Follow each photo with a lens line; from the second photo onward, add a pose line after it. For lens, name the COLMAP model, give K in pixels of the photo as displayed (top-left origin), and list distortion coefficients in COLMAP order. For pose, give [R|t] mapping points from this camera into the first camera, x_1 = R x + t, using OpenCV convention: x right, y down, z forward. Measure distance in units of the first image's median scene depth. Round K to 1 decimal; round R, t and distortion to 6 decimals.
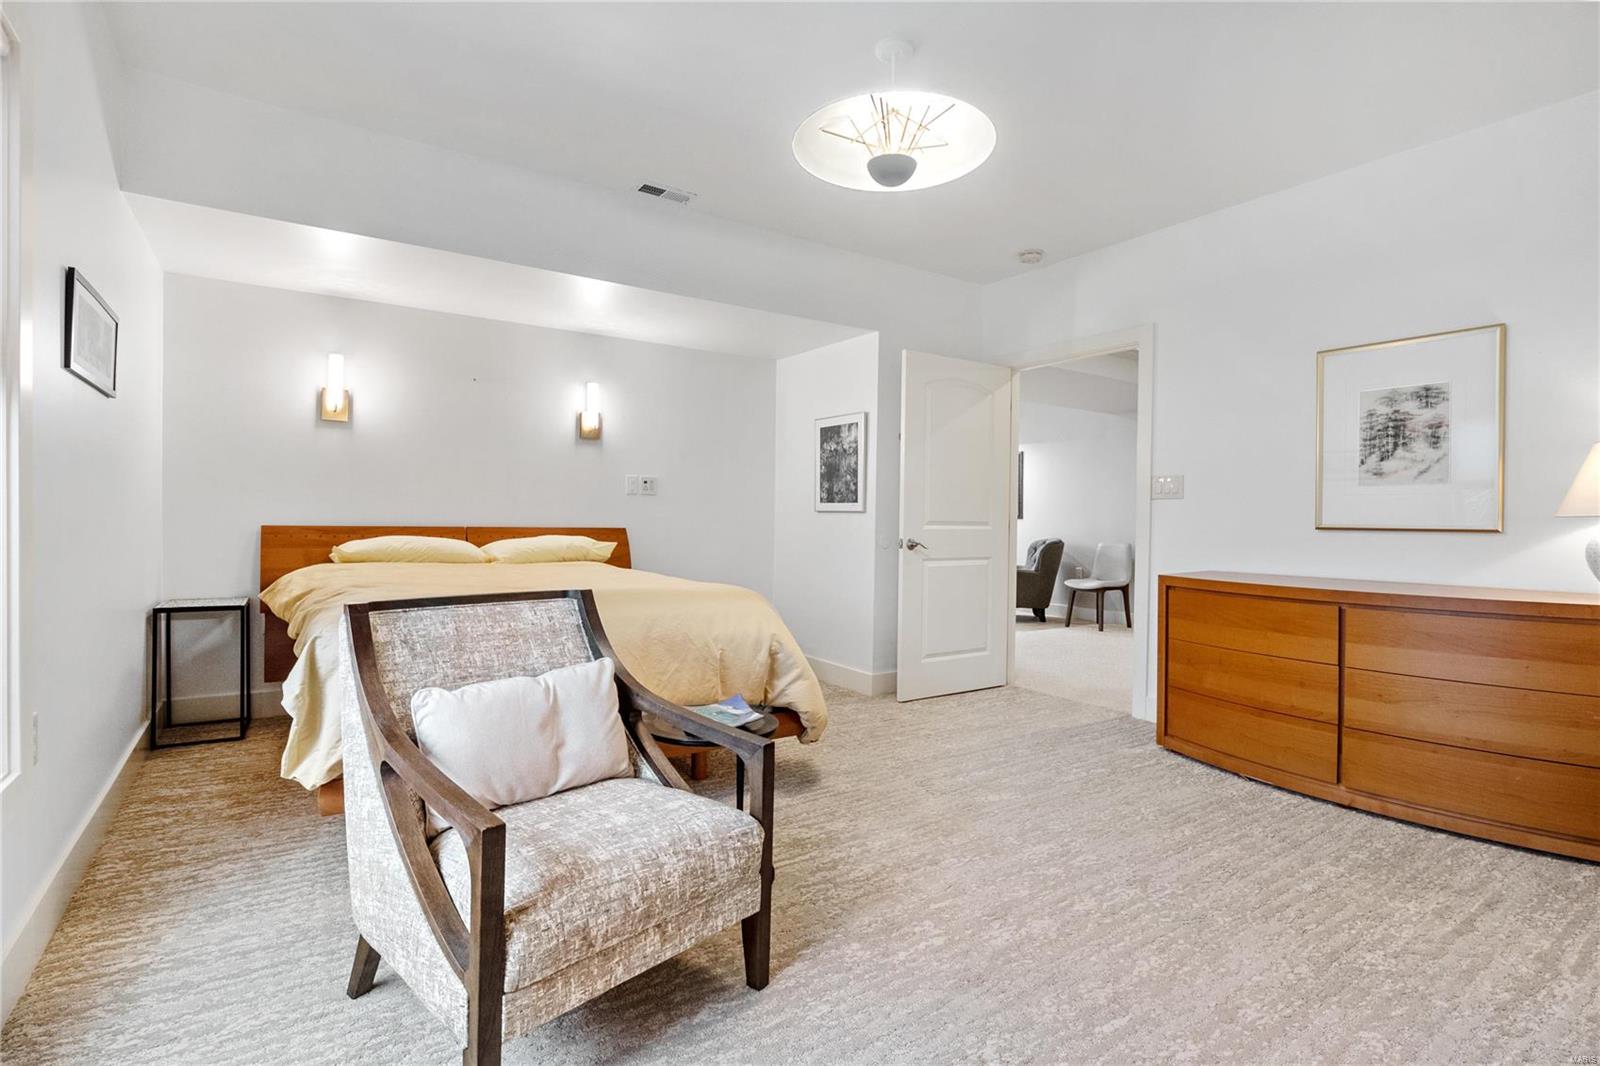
lens RADIAL K [[753.9, 0, 793.2], [0, 753.9, 519.2], [0, 0, 1]] dist [-0.002477, -0.011214]
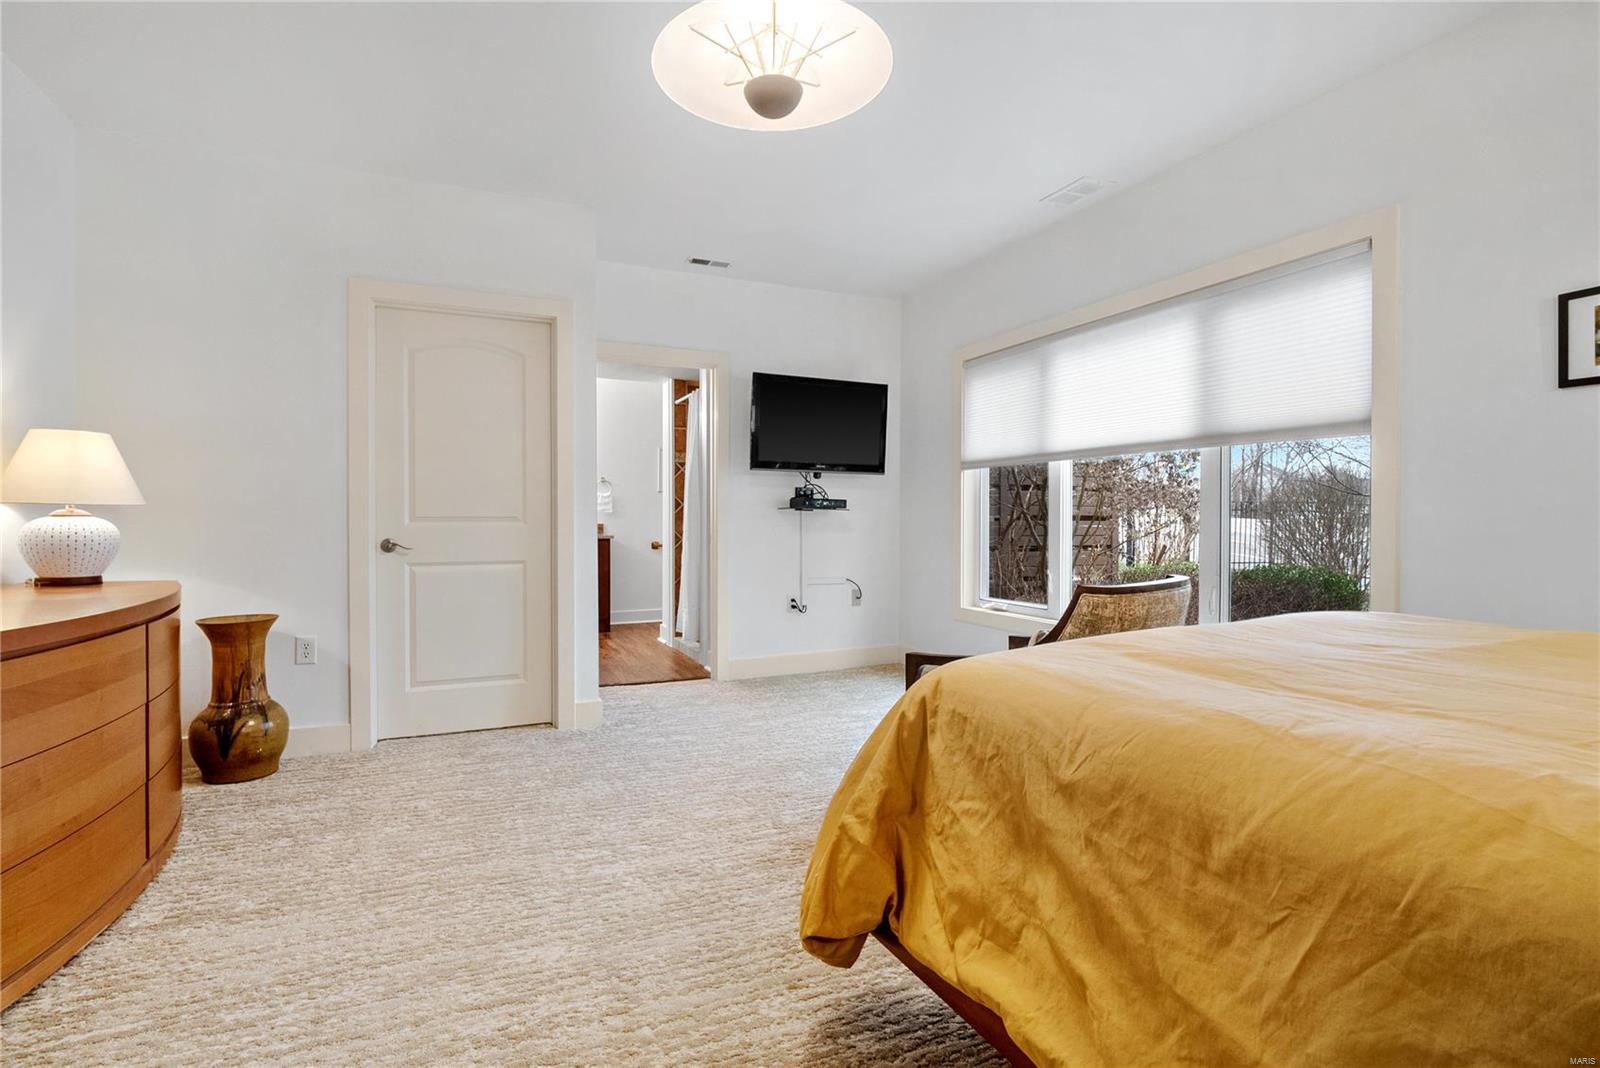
lens RADIAL K [[753.9, 0, 793.2], [0, 753.9, 520.2], [0, 0, 1]] dist [-0.002477, -0.011214]
pose [[-0.984946, -0.013118, 0.172366, -0.037629], [-0.011568, 0.999883, 0.009991, -0.003619], [-0.172477, 0.007847, -0.984982, 1.613740]]
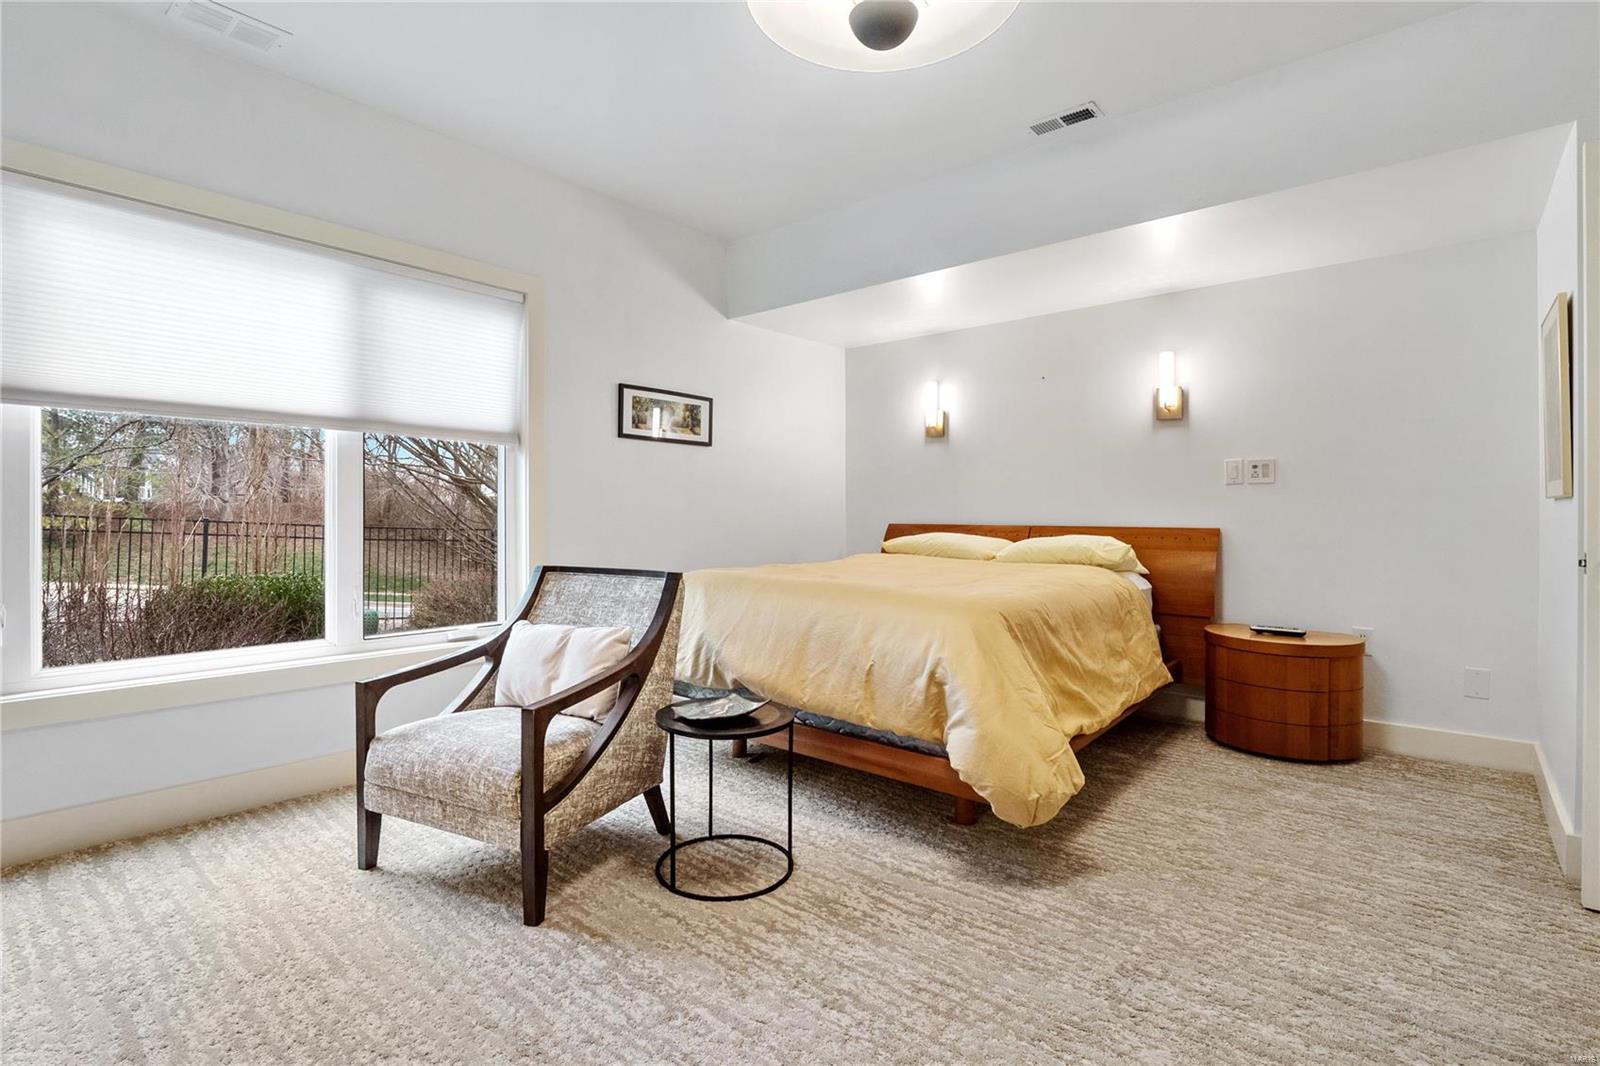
lens RADIAL K [[753.9, 0, 793.2], [0, 753.9, 519.2], [0, 0, 1]] dist [-0.002477, -0.011214]
pose [[0.277035, -0.006982, -0.960834, 0.692404], [0.000339, 0.999974, -0.007168, 0.013077], [0.960860, 0.001660, 0.277030, 0.637532]]
